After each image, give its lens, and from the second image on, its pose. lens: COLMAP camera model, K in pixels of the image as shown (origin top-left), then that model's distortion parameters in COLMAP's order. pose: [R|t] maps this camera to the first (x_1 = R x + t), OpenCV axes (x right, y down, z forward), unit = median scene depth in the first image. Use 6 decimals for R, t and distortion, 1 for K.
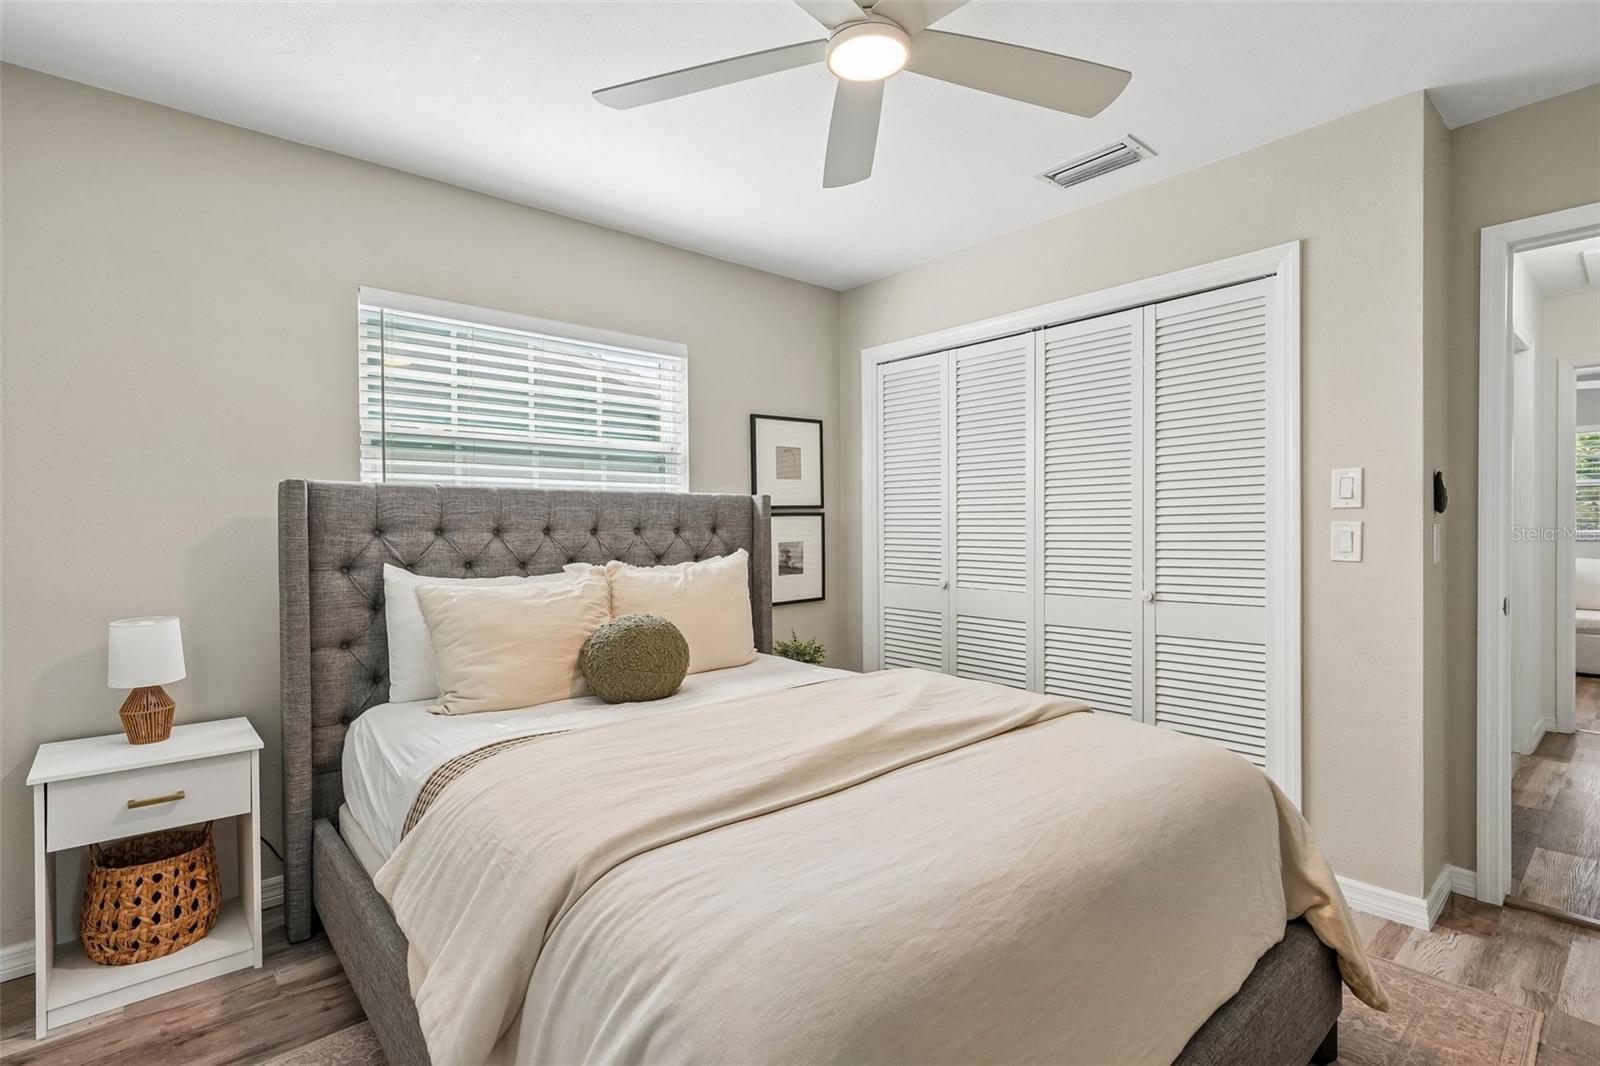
lens RADIAL K [[747.9, 0, 790.9], [0, 747.9, 537.7], [0, 0, 1]] dist [-0.004219, 0.005103]
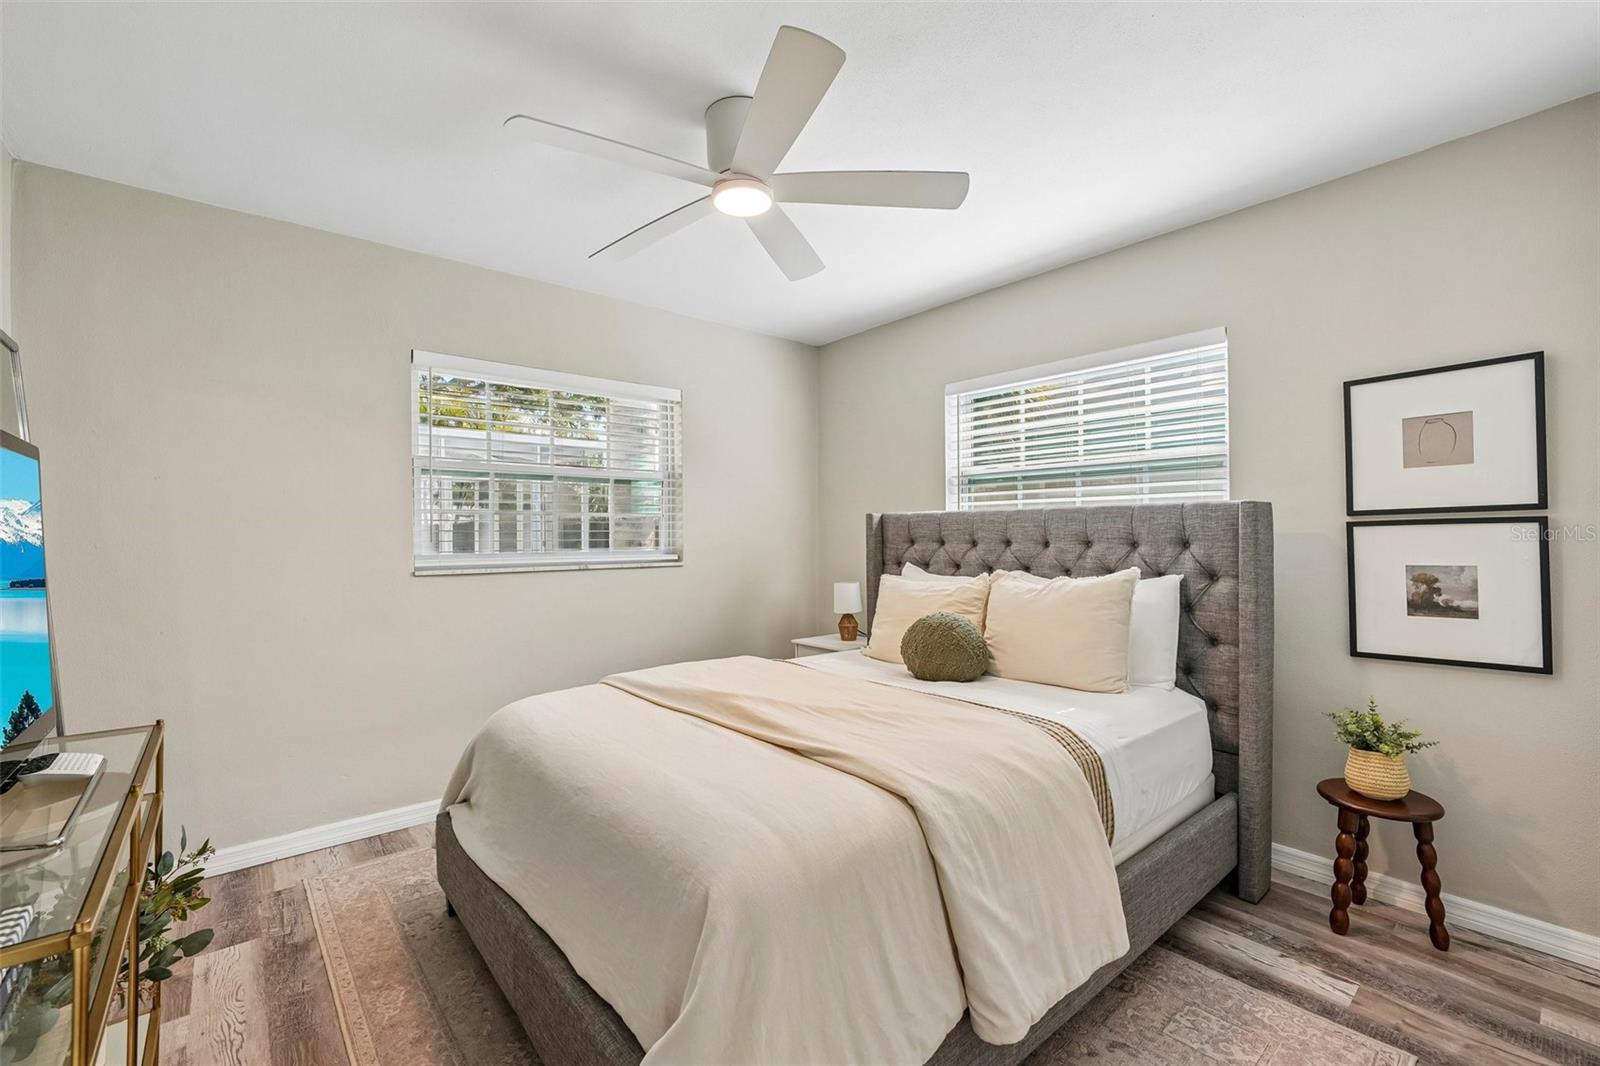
lens RADIAL K [[688.8, 0, 804.8], [0, 688.8, 535.3], [0, 0, 1]] dist [-0.009439, -0.000081]
pose [[0.016845, -0.003576, -0.999852, 0.696516], [-0.016481, 0.999857, -0.003854, -0.010659], [0.999722, 0.016543, 0.016783, 0.567266]]
